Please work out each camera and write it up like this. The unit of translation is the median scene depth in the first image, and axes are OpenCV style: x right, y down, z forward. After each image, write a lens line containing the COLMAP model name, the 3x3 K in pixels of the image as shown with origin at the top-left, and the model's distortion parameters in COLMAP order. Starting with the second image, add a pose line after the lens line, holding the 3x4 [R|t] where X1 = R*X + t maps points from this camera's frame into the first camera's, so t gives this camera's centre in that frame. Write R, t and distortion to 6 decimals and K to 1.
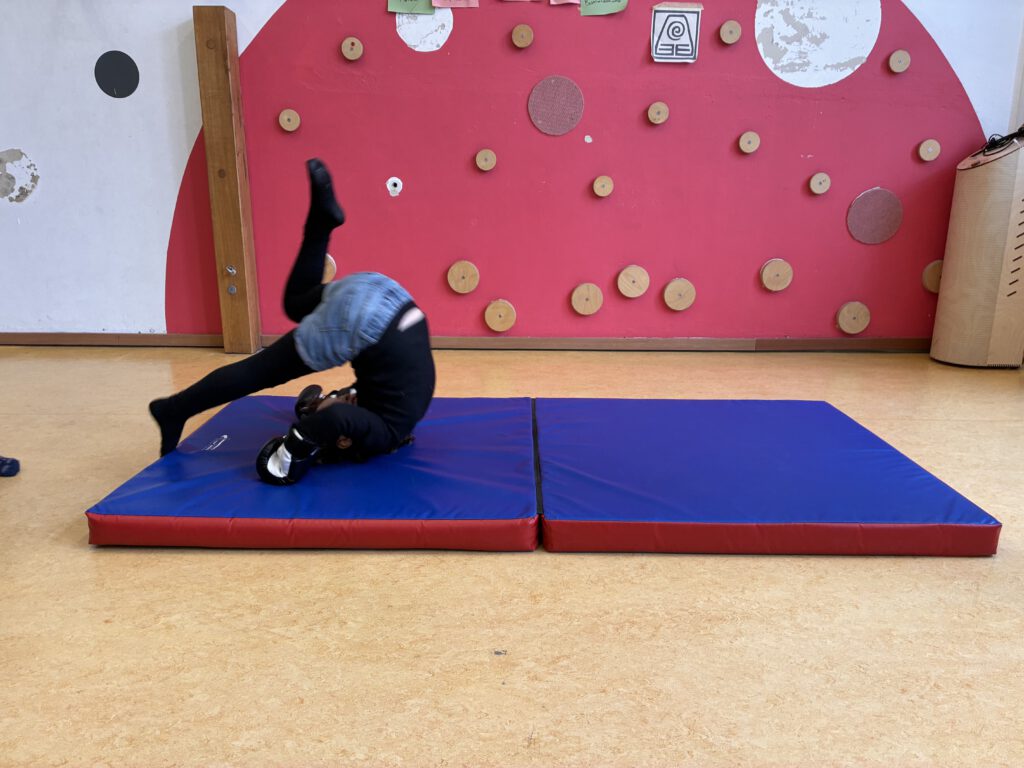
lens RADIAL K [[777.0, 0, 514.5], [0, 777.0, 385.5], [0, 0, 1]] dist [0.009104, -0.000290]
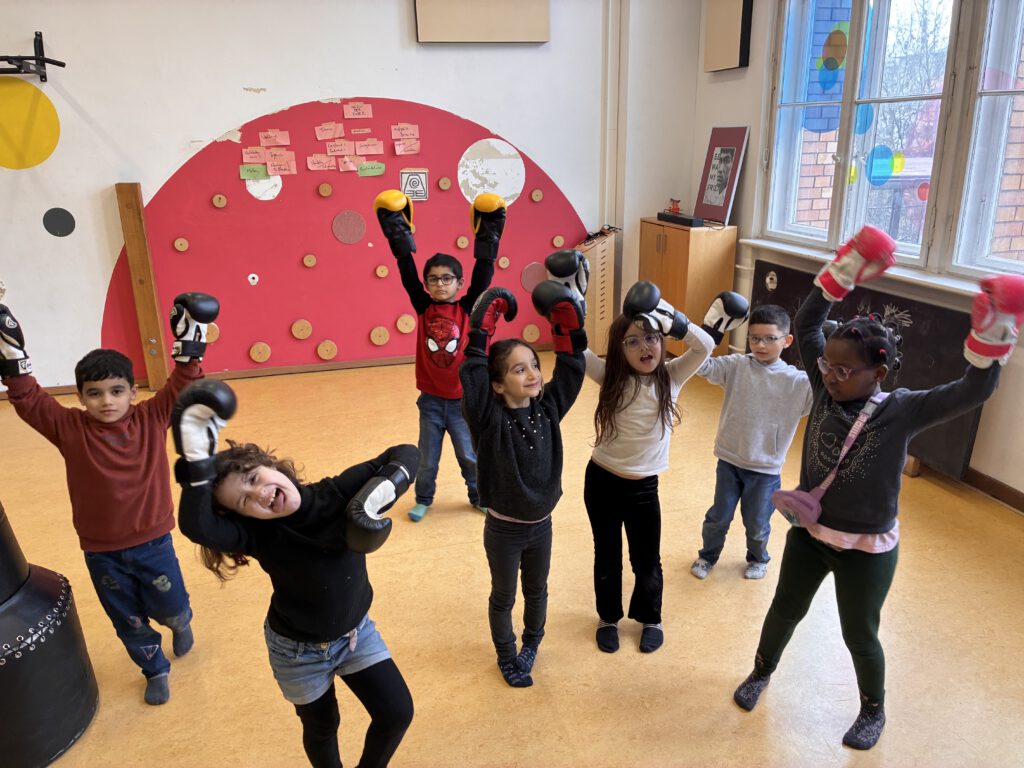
lens RADIAL K [[777.0, 0, 512.3], [0, 777.0, 386.7], [0, 0, 1]] dist [0.009104, -0.000290]
pose [[0.963368, -0.108292, 0.245347, -0.059071], [0.094979, 0.993322, 0.065495, -0.092736], [-0.250801, -0.039793, 0.967220, -0.759679]]
